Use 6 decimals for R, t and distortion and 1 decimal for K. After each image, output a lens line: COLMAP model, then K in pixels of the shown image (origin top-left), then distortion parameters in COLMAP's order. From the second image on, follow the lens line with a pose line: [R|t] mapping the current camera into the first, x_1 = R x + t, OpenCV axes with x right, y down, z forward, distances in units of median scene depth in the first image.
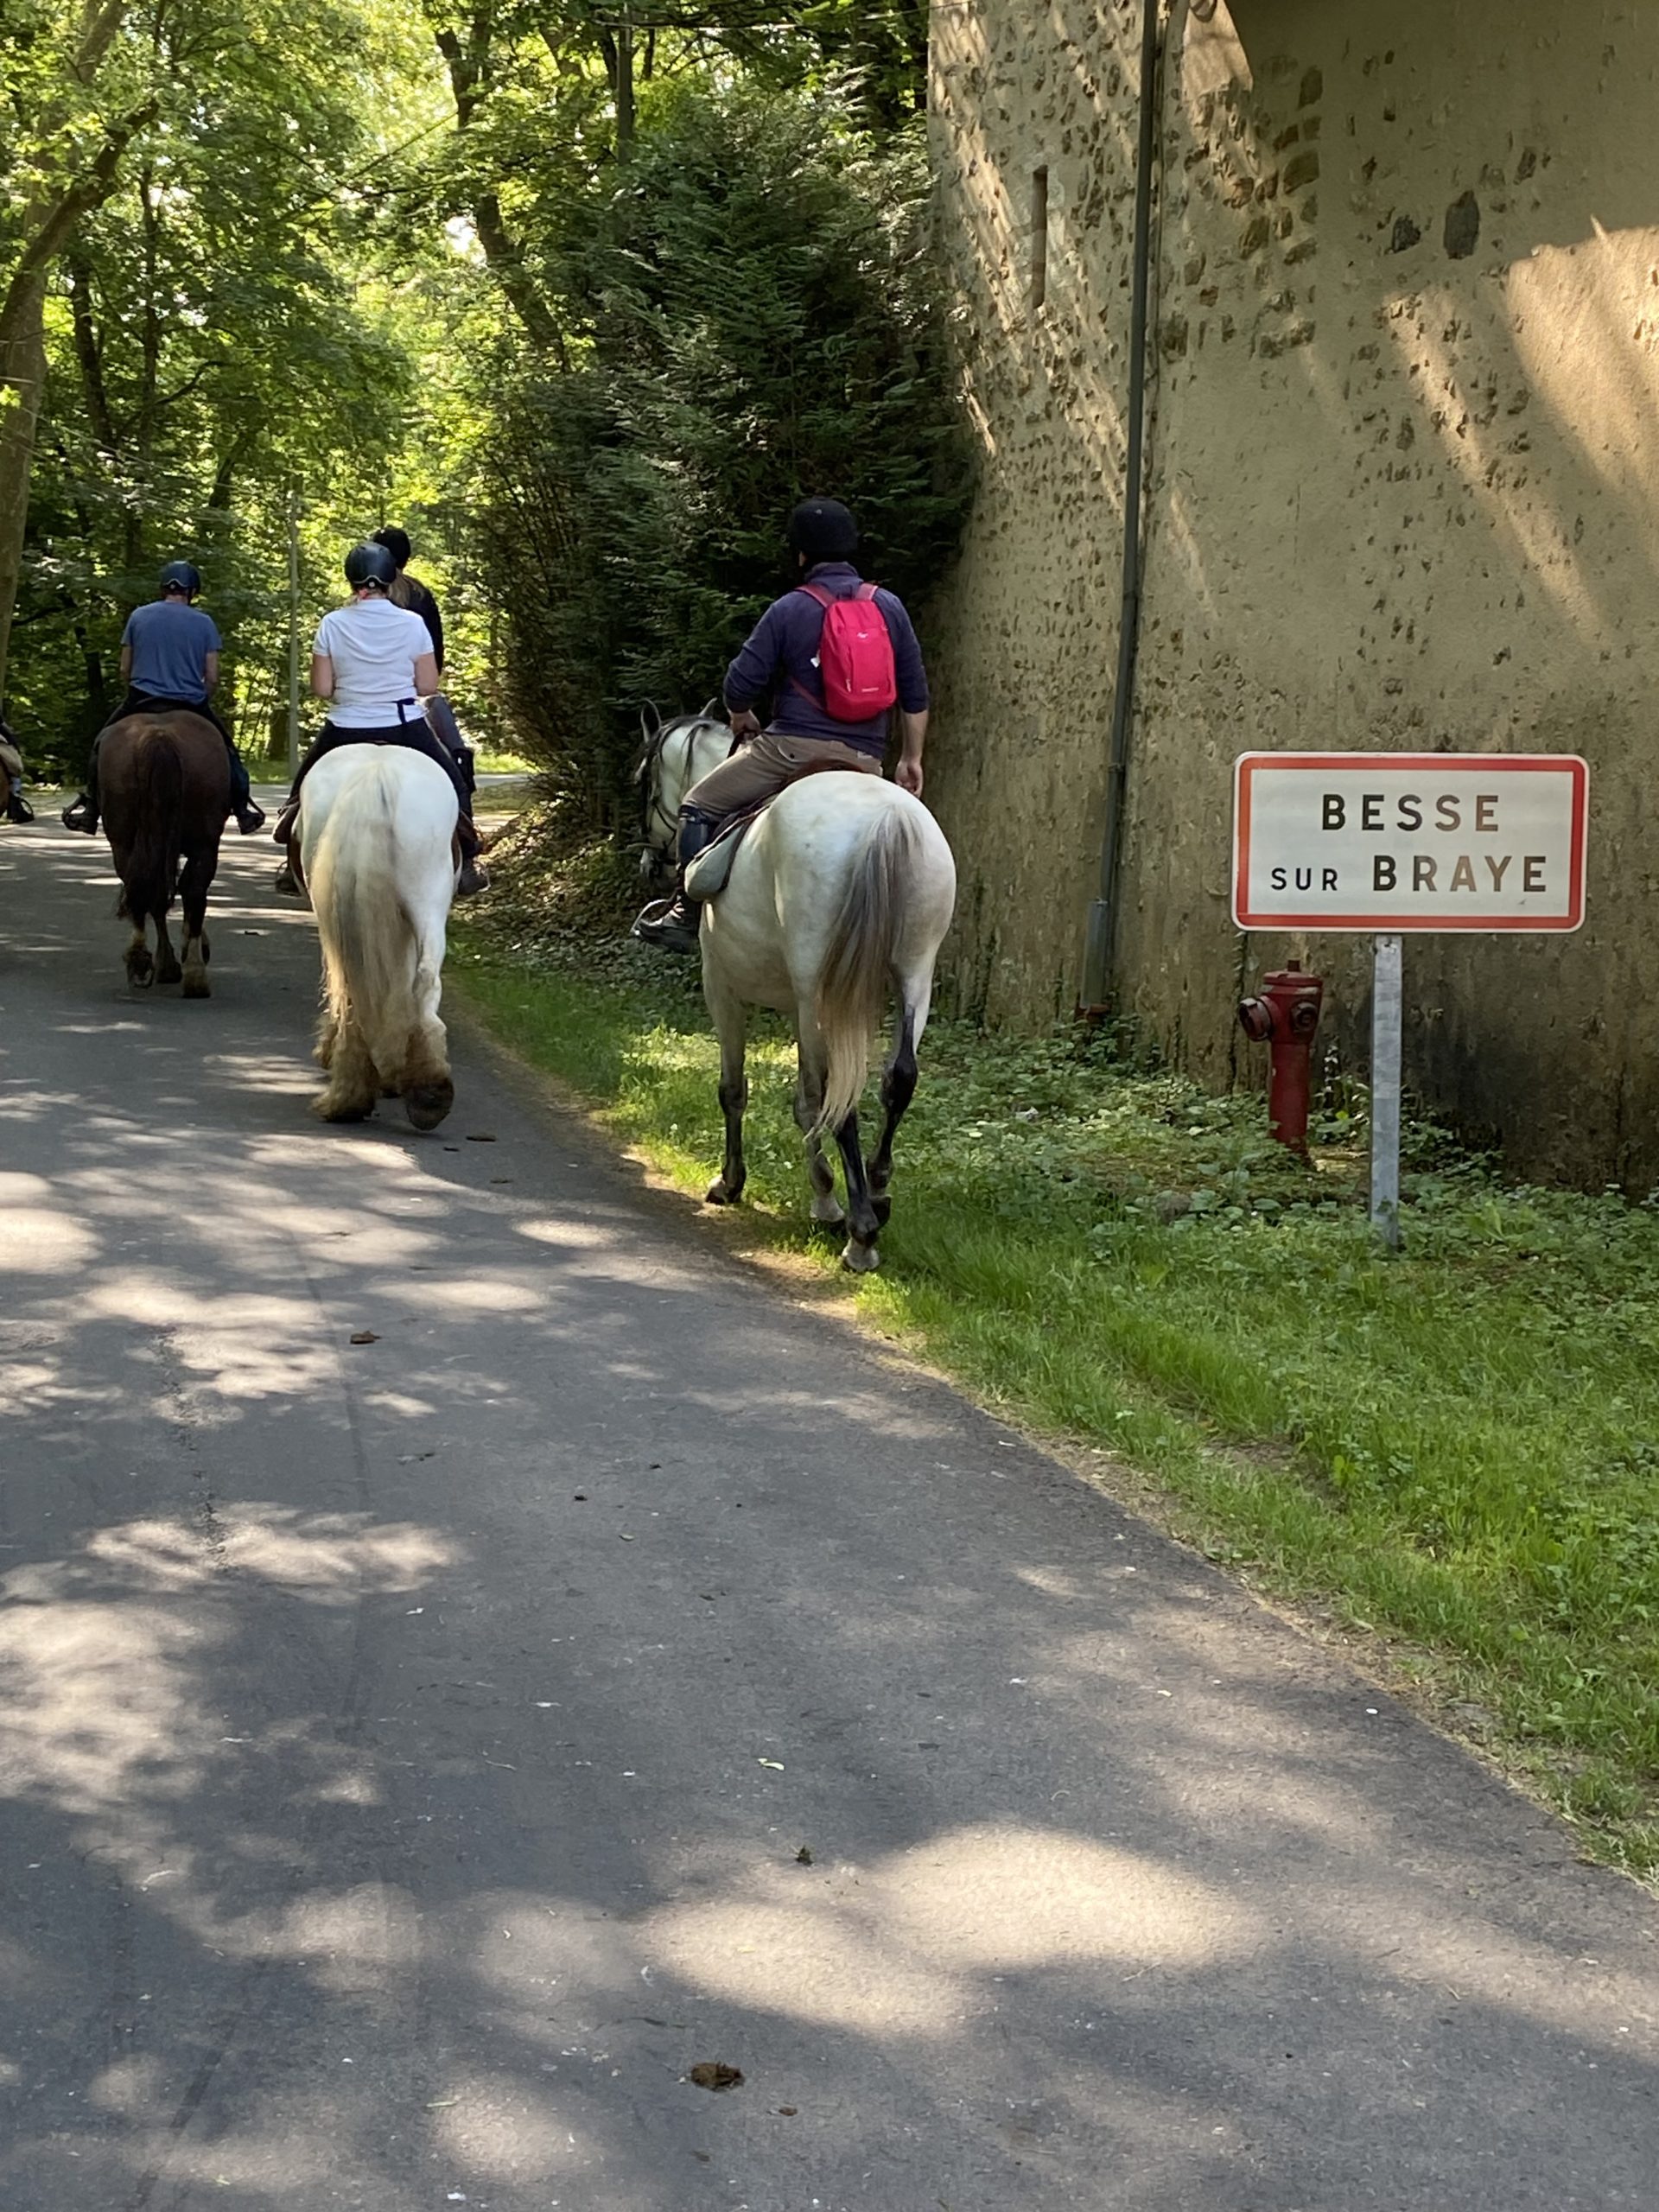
lens RADIAL K [[3540.4, 0, 820.2], [0, 3540.4, 1095.9], [0, 0, 1]] dist [0.100942, 0.000000]
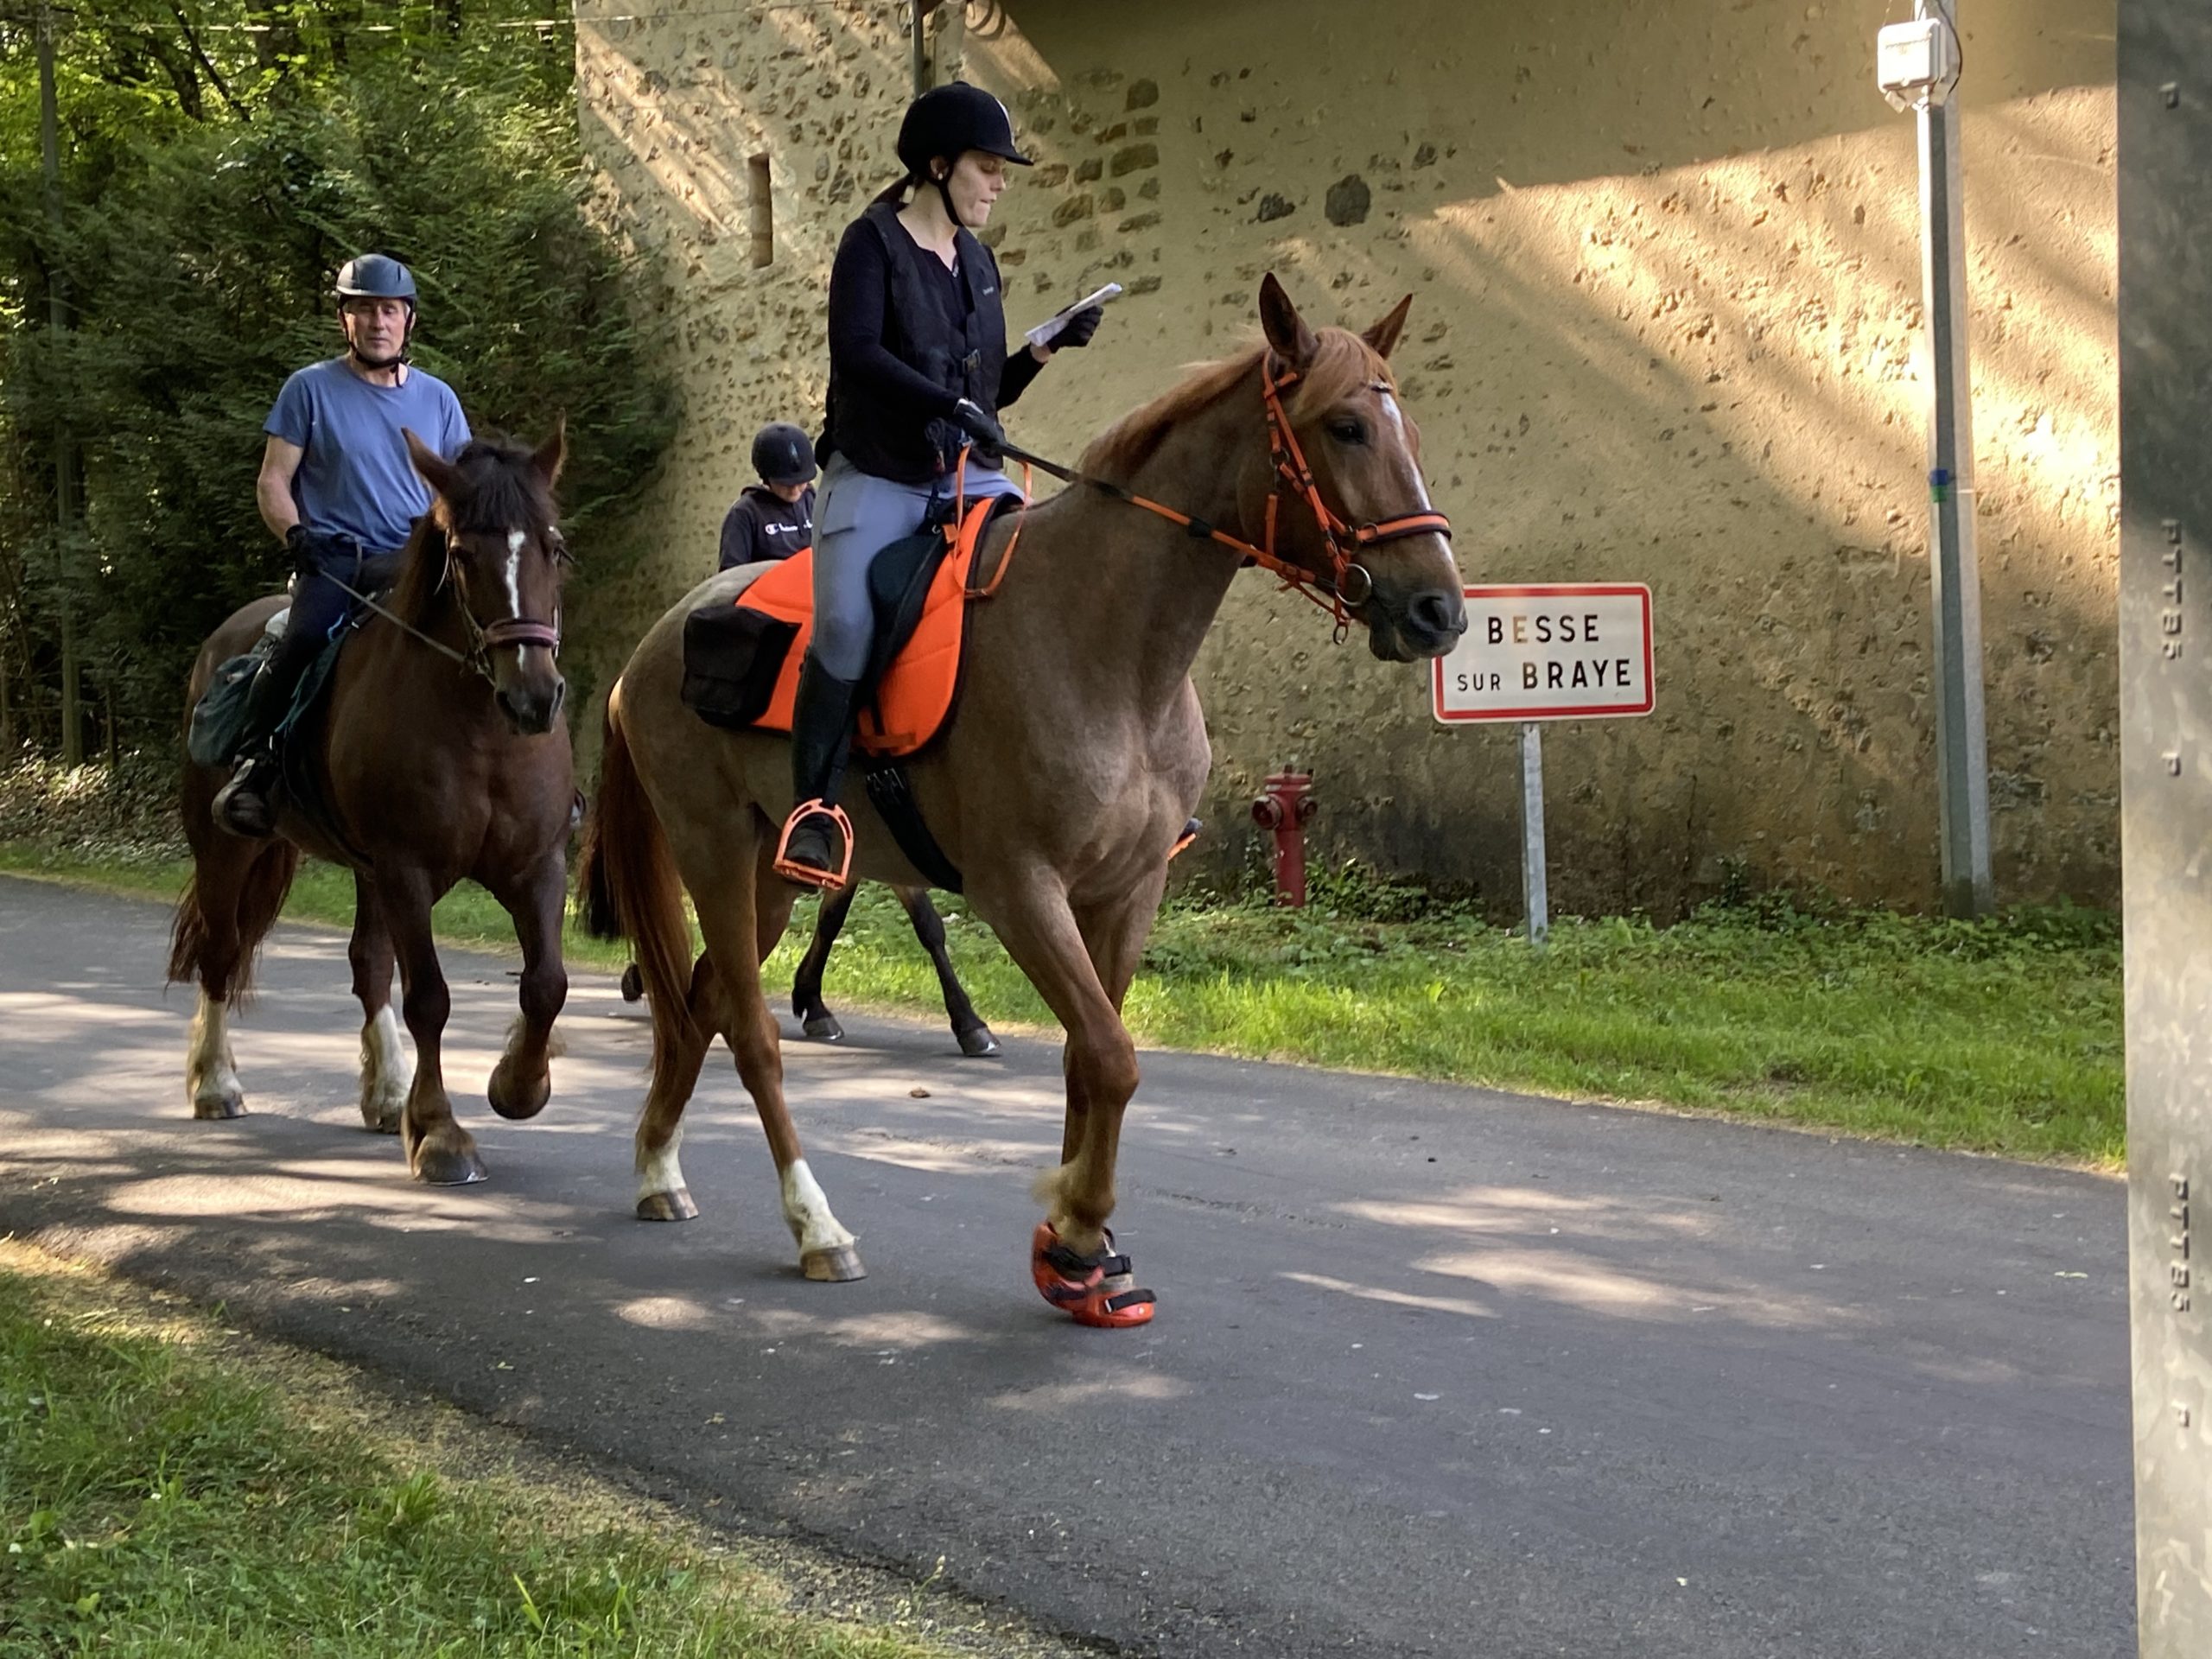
lens RADIAL K [[3032.8, 0, 1116.1], [0, 3032.8, 776.4], [0, 0, 1]] dist [0.122714, 0.000000]
pose [[0.910448, -0.050902, 0.410478, -0.438245], [0.078353, 0.995655, -0.050322, 0.018713], [-0.406133, 0.077978, 0.910481, 0.041795]]
